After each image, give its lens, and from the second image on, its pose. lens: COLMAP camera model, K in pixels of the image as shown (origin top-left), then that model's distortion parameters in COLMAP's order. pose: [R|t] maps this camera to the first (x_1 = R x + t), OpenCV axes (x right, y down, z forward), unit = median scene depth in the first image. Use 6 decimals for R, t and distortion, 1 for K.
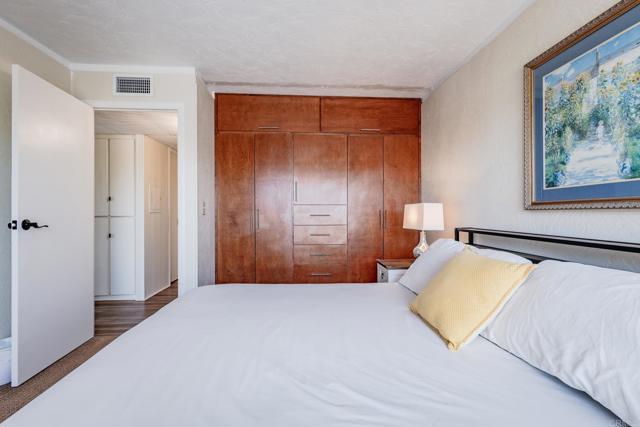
lens RADIAL K [[292.7, 0, 320.0], [0, 292.7, 213.3], [0, 0, 1]] dist [-0.002278, -0.000176]
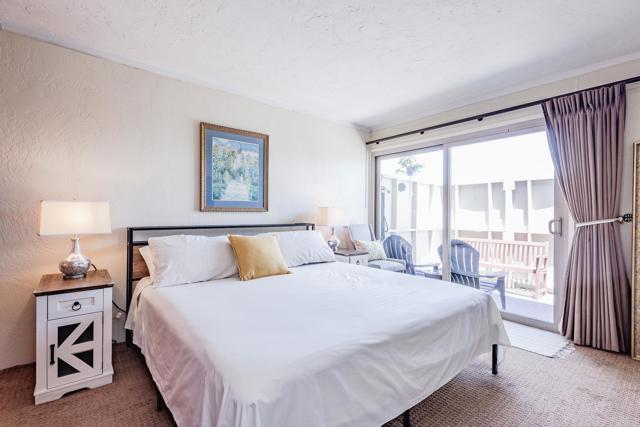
lens RADIAL K [[292.7, 0, 317.8], [0, 292.7, 213.8], [0, 0, 1]] dist [-0.002278, -0.000176]
pose [[-0.566570, 0.003170, 0.824008, -1.218334], [-0.000330, 0.999992, -0.004074, 0.010677], [-0.824014, -0.002580, -0.566564, 1.684101]]
